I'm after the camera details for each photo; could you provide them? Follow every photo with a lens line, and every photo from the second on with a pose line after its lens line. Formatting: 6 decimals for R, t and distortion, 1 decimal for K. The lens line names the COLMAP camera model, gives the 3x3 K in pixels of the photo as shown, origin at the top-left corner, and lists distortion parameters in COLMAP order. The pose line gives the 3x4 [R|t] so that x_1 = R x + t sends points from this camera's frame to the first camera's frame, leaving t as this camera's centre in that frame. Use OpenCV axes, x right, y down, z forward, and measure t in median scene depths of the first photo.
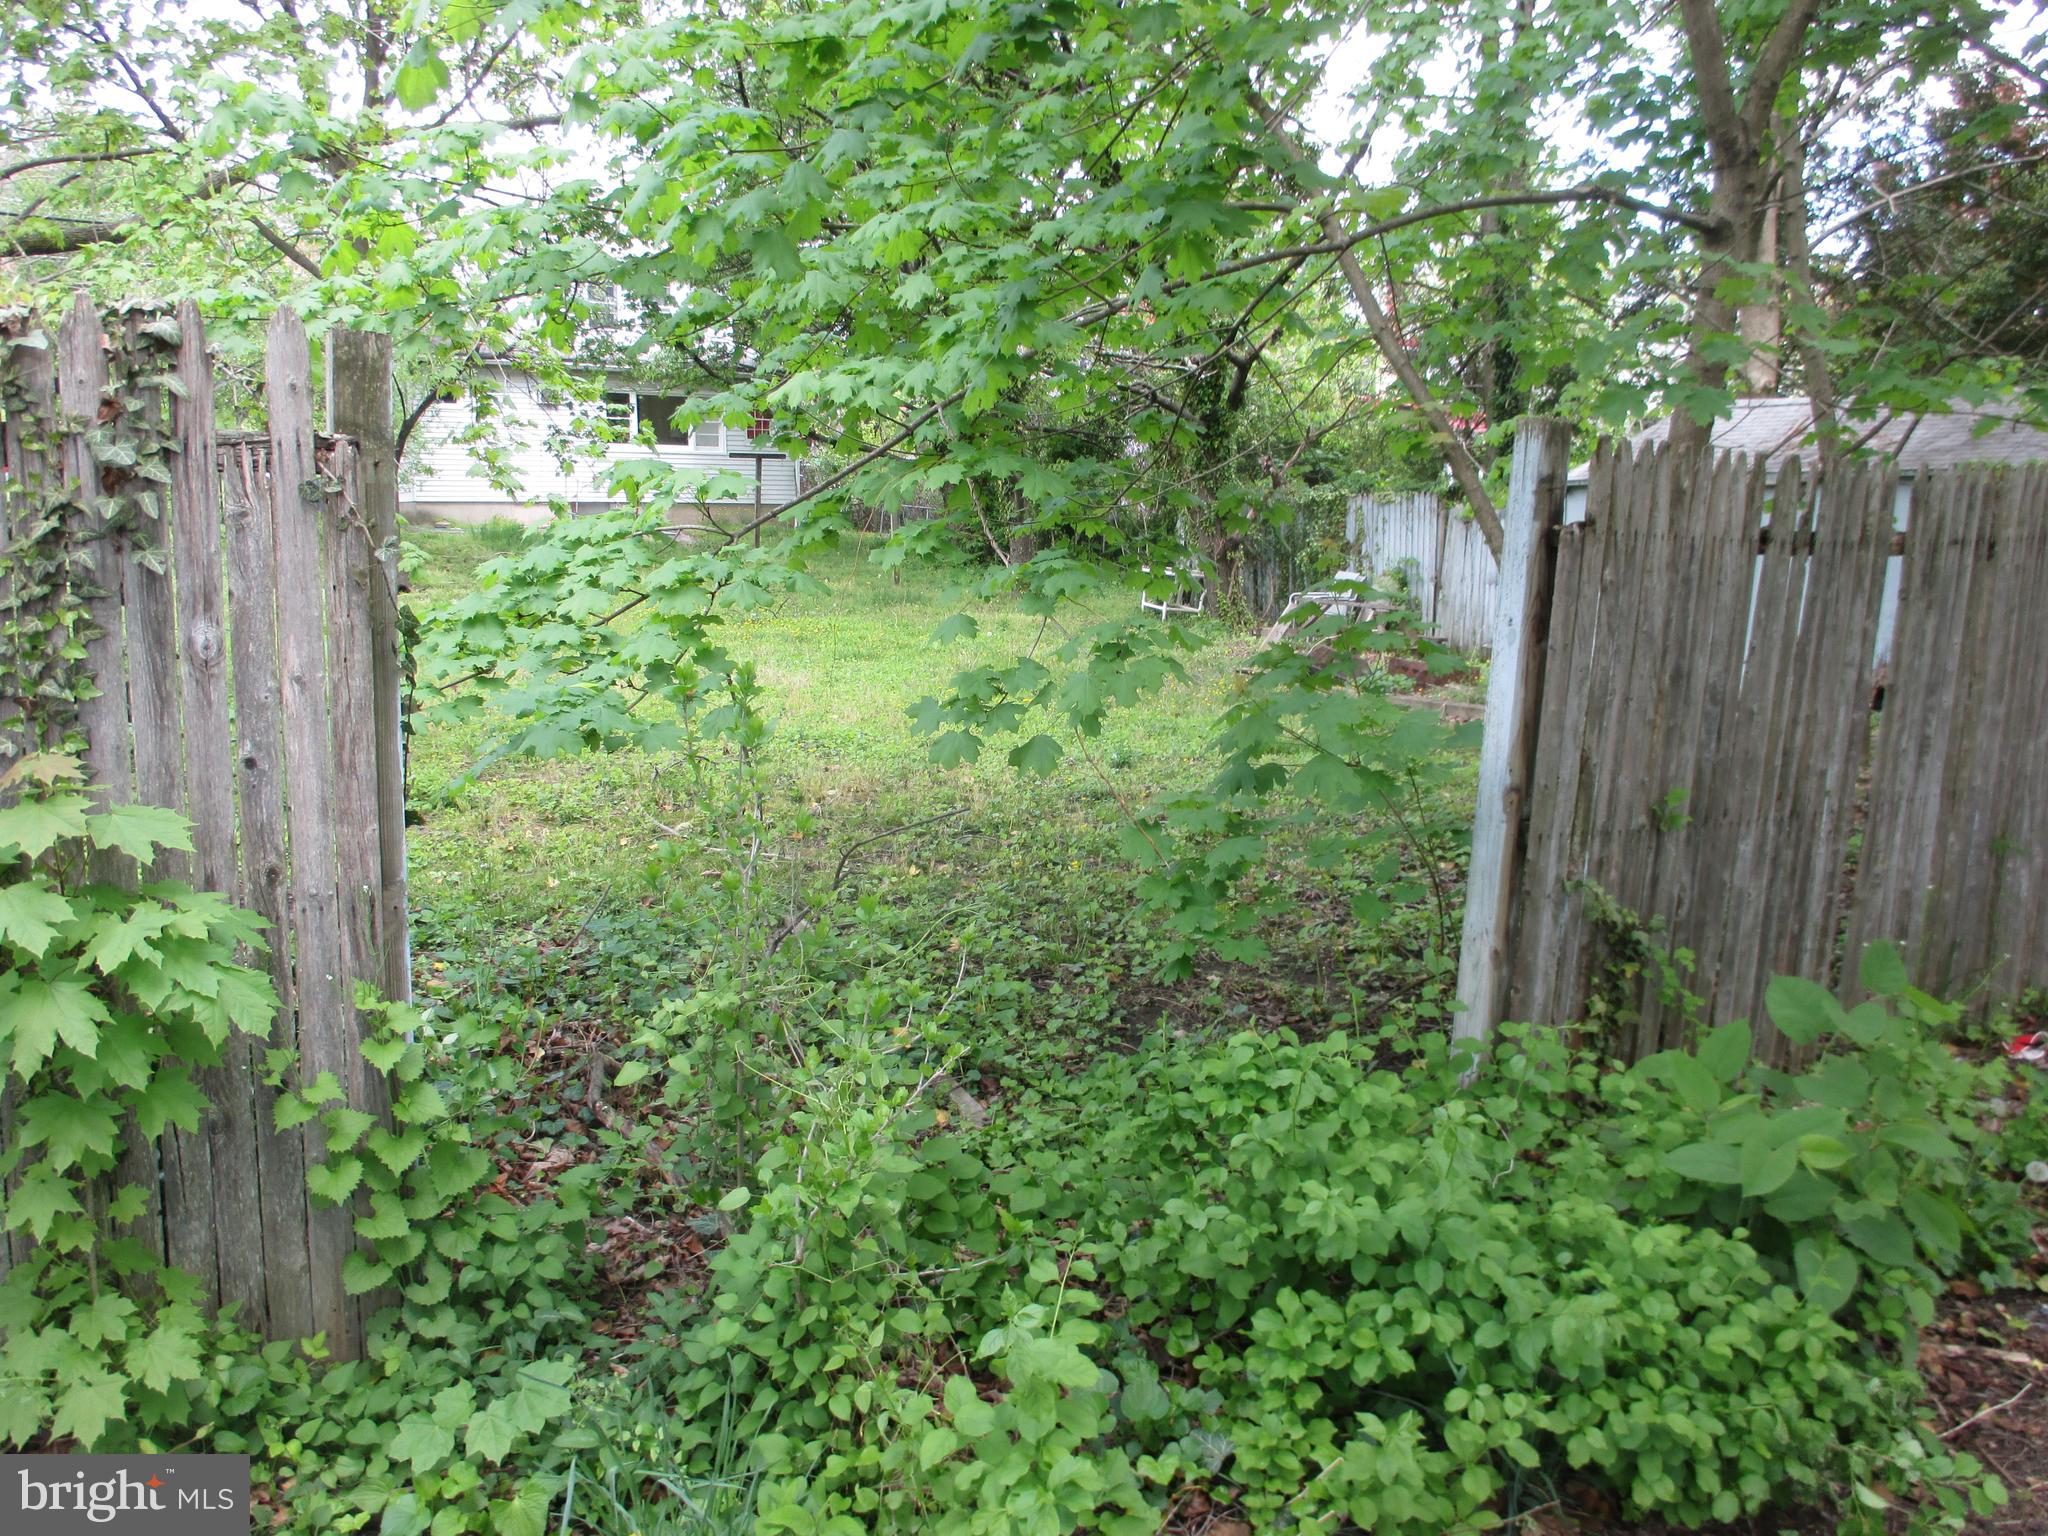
lens RADIAL K [[1671.1, 0, 1032.5], [0, 1671.1, 767.7], [0, 0, 1]] dist [-0.048605, 0.018821]
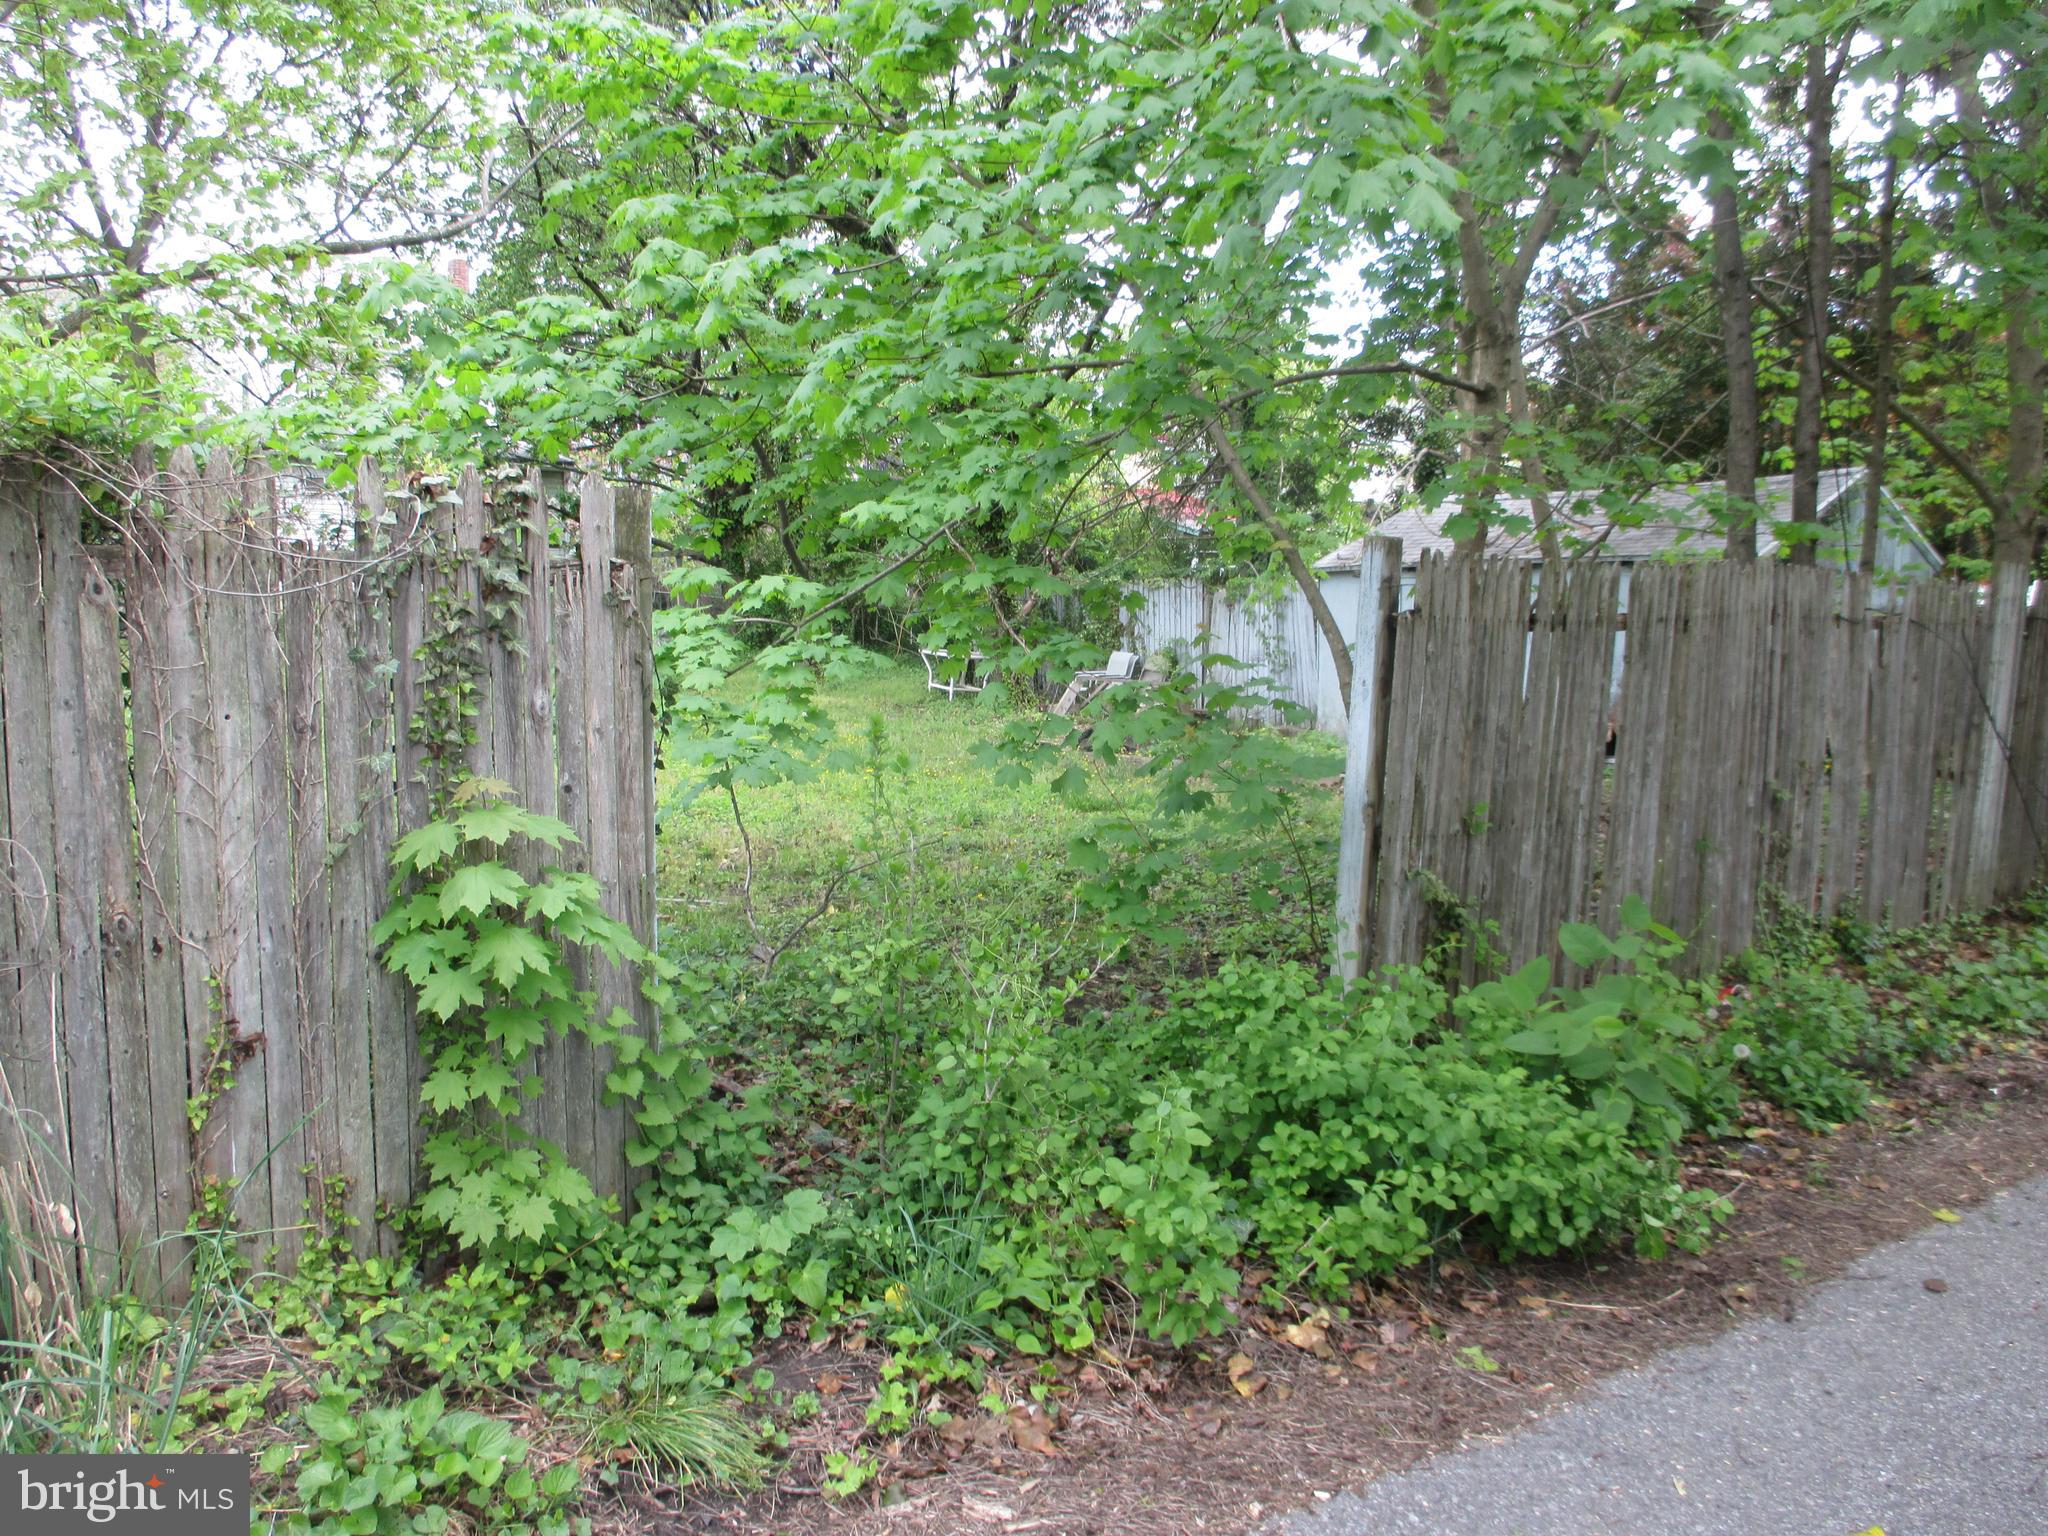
lens RADIAL K [[1671.1, 0, 1019.5], [0, 1671.1, 774.8], [0, 0, 1]] dist [-0.048605, 0.018821]
pose [[0.988689, -0.023616, 0.148107, -0.288772], [0.030332, 0.998604, -0.043247, 0.056789], [-0.146879, 0.047251, 0.988025, -0.458226]]
